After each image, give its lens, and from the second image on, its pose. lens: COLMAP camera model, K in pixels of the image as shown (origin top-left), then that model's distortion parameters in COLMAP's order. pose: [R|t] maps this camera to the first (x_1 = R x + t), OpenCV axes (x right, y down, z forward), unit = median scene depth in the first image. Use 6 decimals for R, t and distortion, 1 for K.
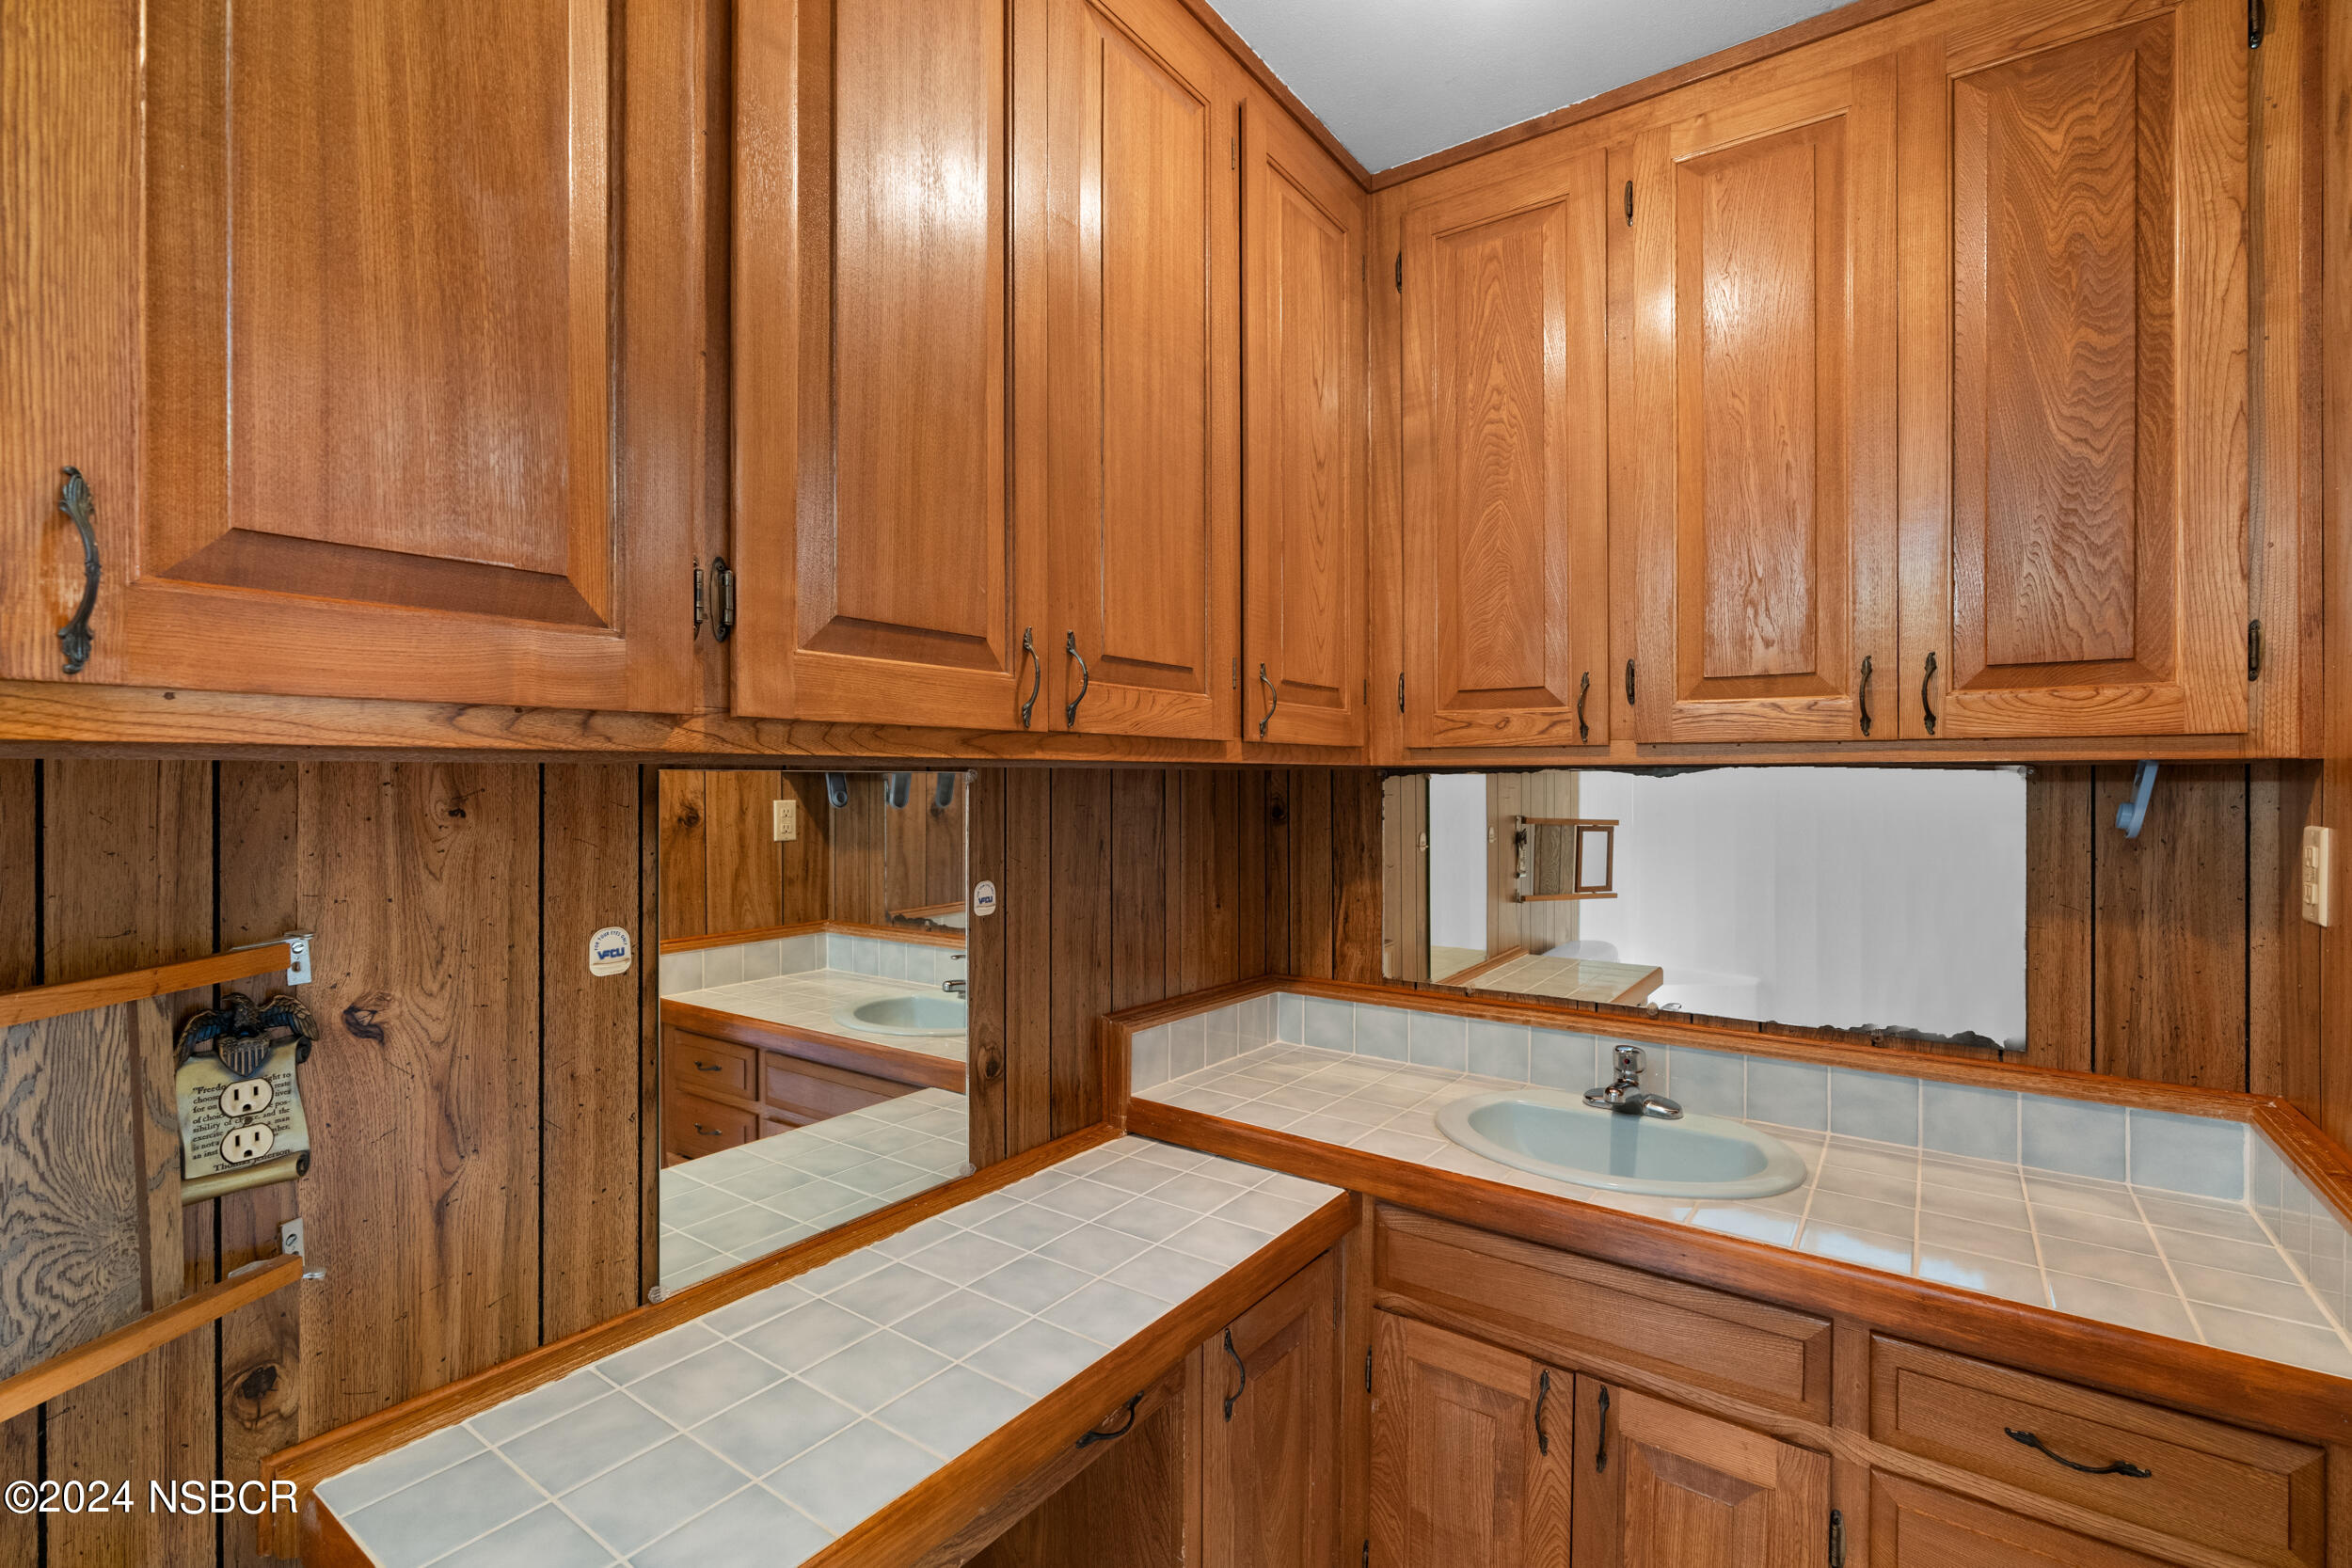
lens RADIAL K [[1072.6, 0, 1173.0], [0, 1072.6, 786.0], [0, 0, 1]] dist [0.000626, 0.000209]
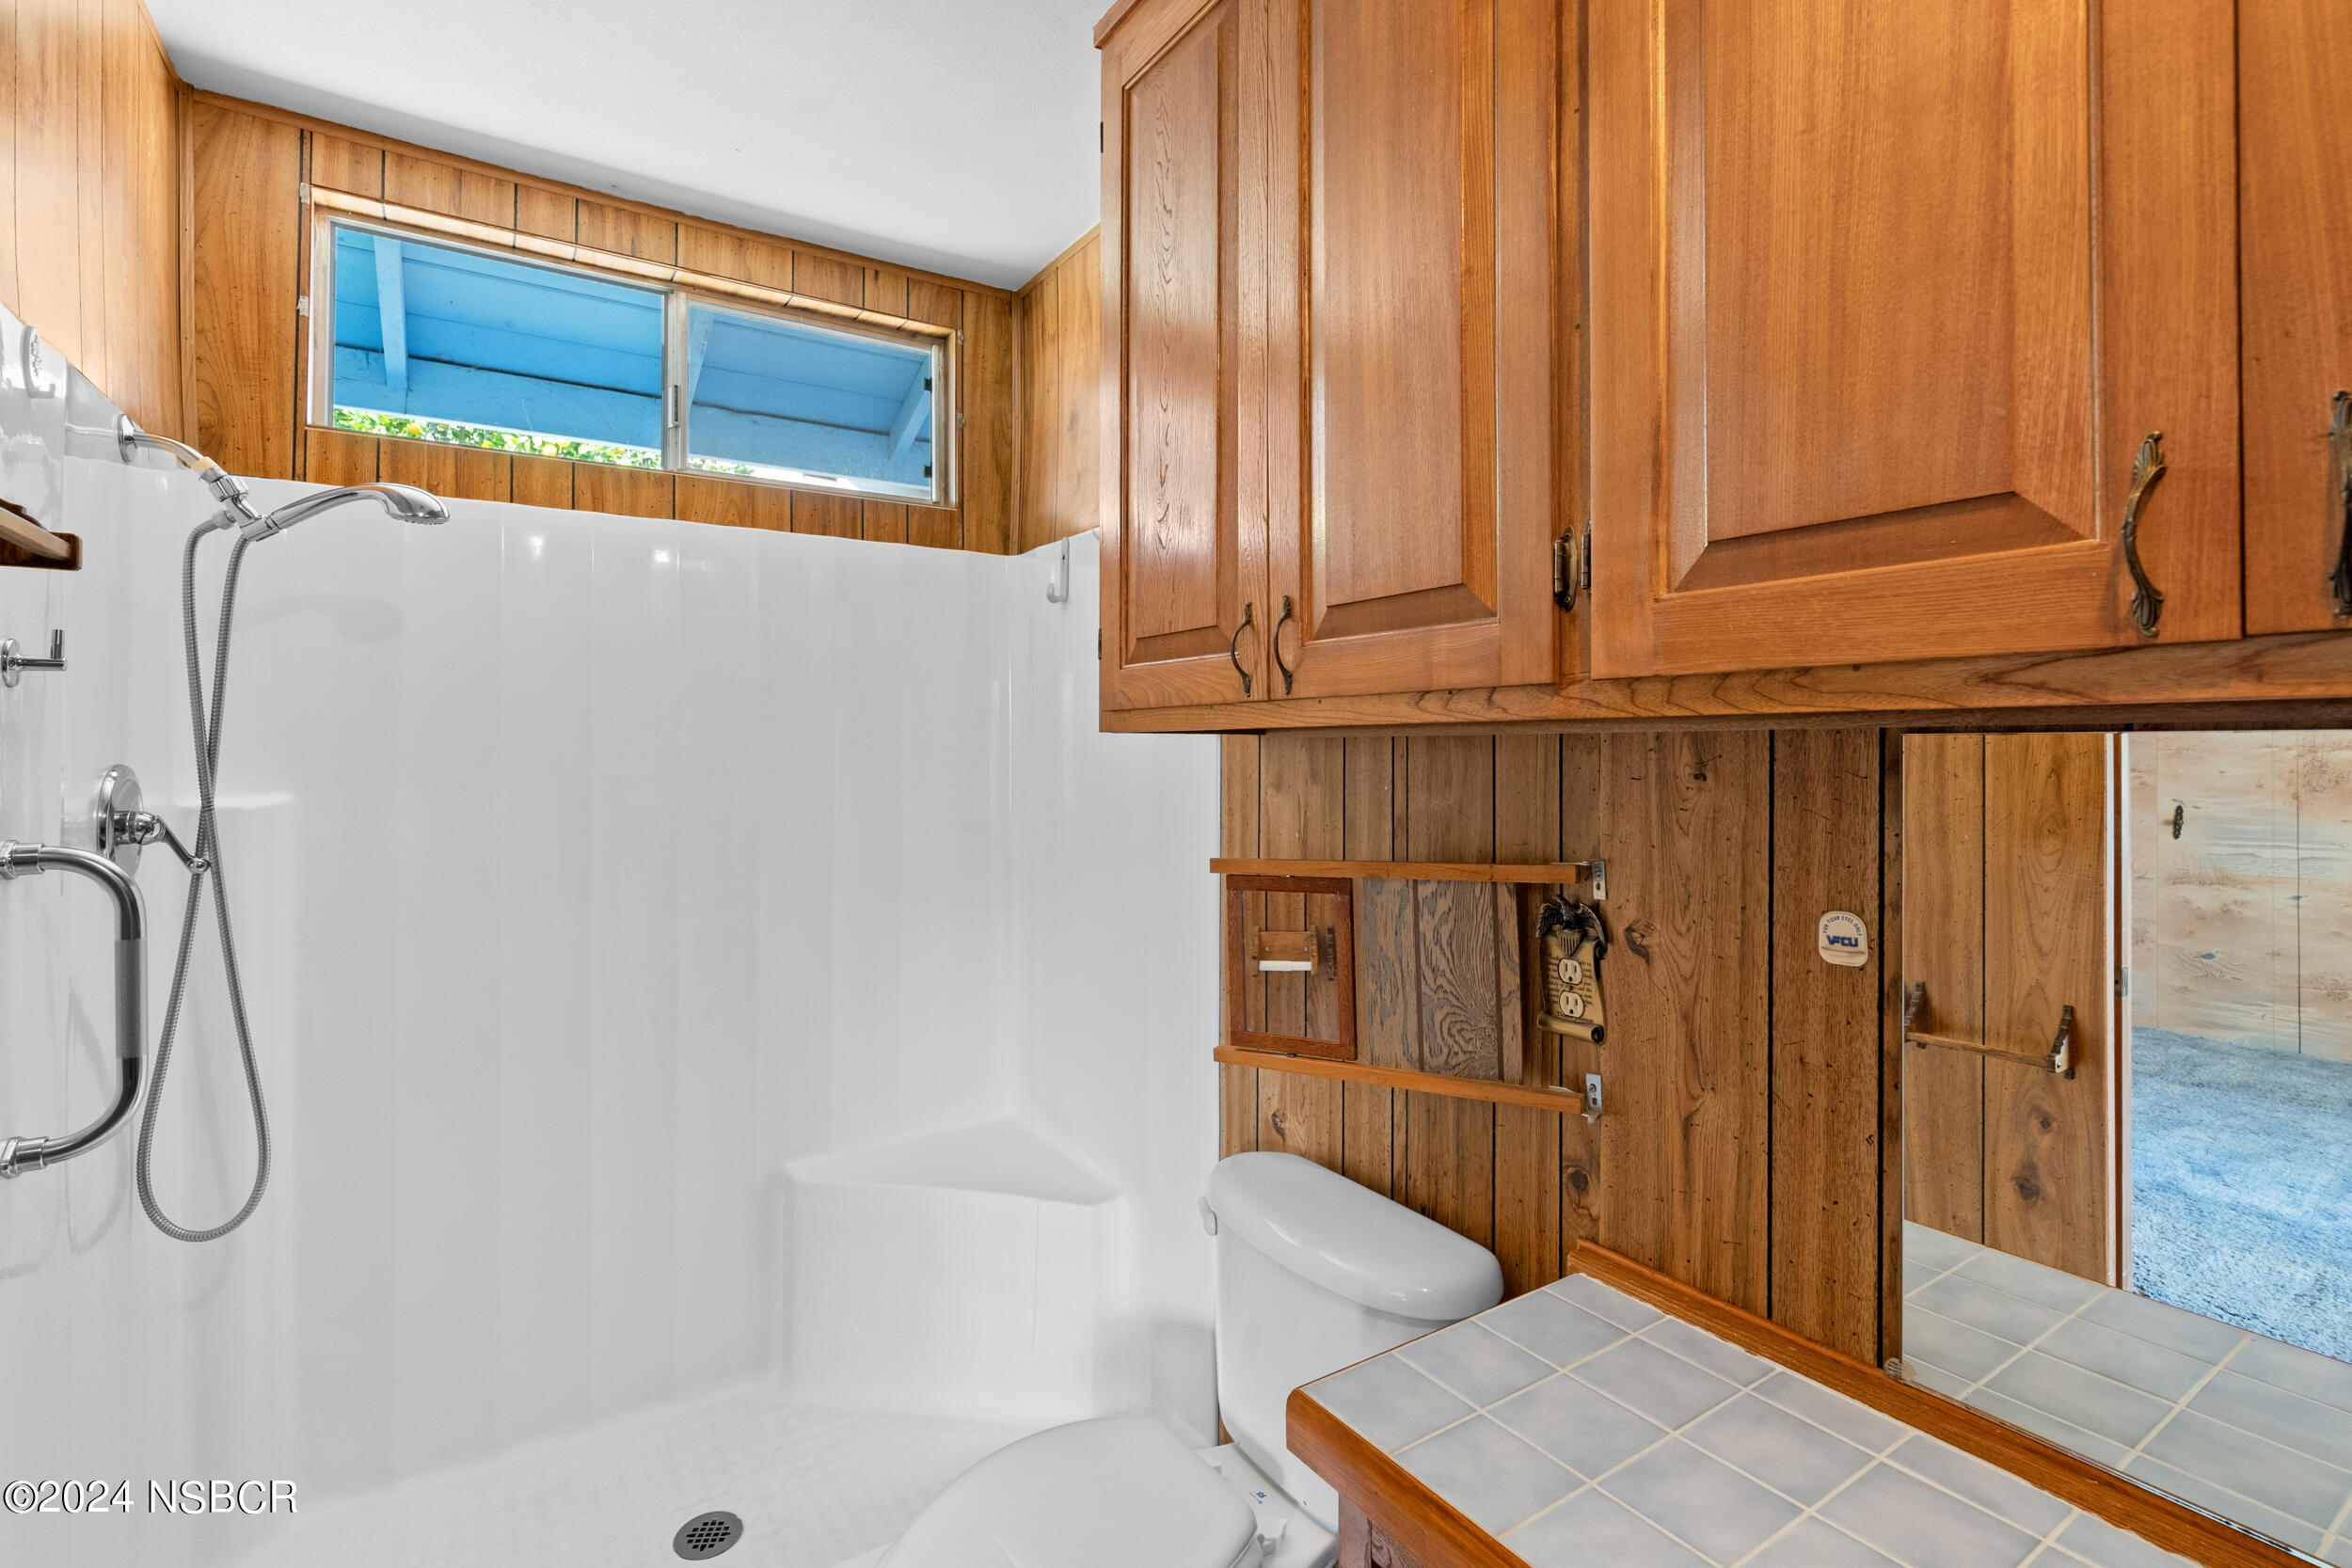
lens RADIAL K [[1072.6, 0, 1157.4], [0, 1072.6, 741.4], [0, 0, 1]] dist [0.000626, 0.000209]
pose [[-0.366110, -0.009103, -0.930527, 0.576012], [-0.008133, 0.999945, -0.006582, 0.000627], [0.930536, 0.005158, -0.366164, 0.887133]]
